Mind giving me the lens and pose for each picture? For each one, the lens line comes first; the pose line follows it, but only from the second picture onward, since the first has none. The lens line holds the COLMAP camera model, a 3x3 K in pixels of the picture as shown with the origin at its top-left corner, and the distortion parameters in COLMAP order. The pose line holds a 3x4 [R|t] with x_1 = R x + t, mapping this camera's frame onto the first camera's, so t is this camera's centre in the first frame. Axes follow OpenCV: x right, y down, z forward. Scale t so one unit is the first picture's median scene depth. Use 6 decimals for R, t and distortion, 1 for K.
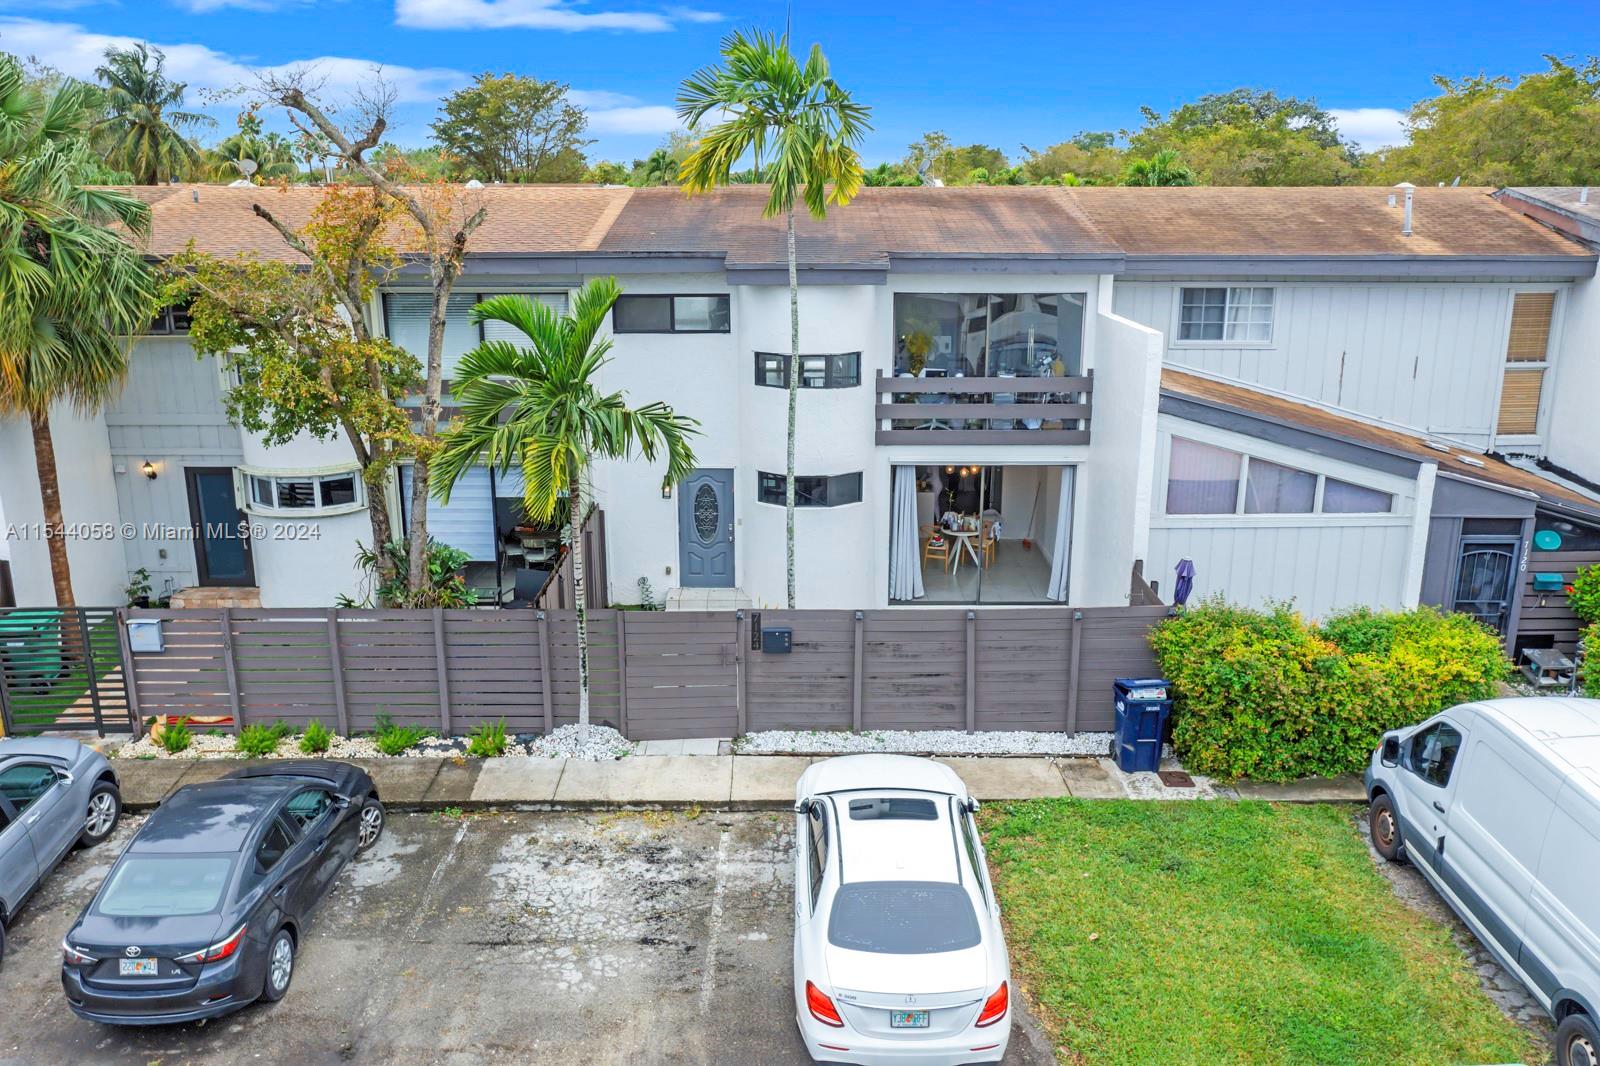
lens RADIAL K [[1257.6, 0, 800.0], [0, 1257.6, 533.0], [0, 0, 1]] dist [-0.006181, -0.003492]
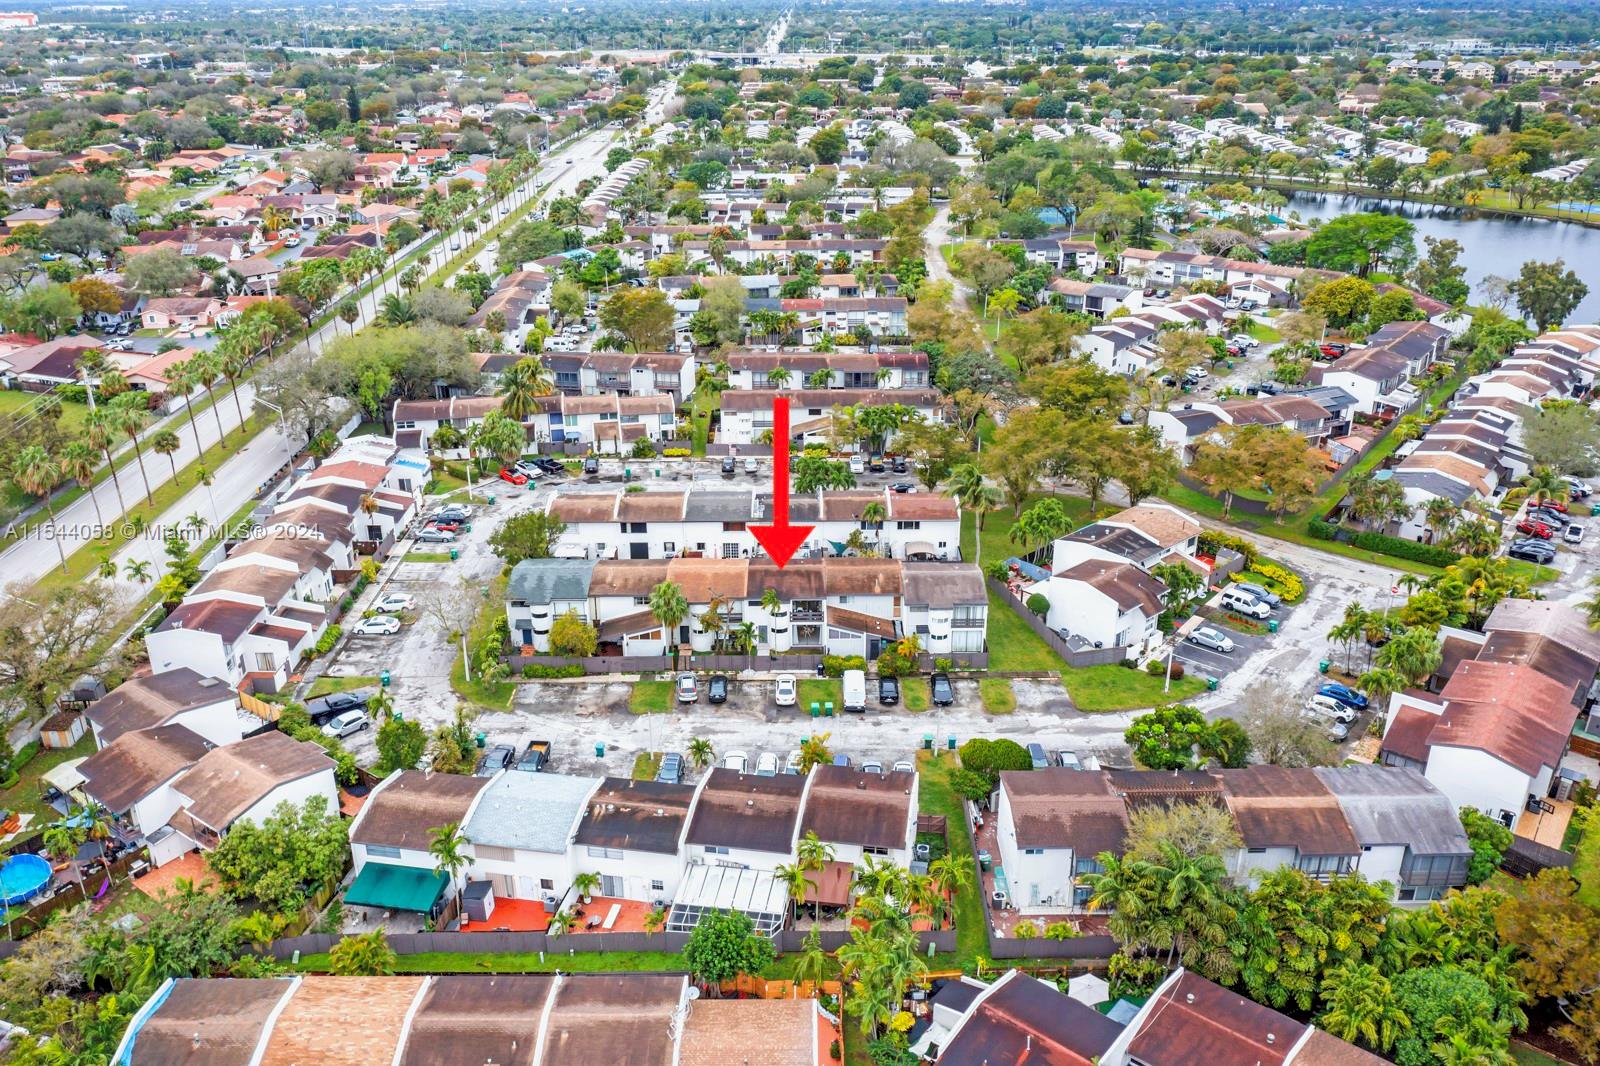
lens RADIAL K [[1257.6, 0, 800.0], [0, 1257.6, 533.0], [0, 0, 1]] dist [-0.006181, -0.003492]
pose [[0.999996, -0.002399, -0.001349, 0.151302], [0.002564, 0.990226, 0.139450, -1.746805], [0.001001, -0.139452, 0.990228, -6.503616]]
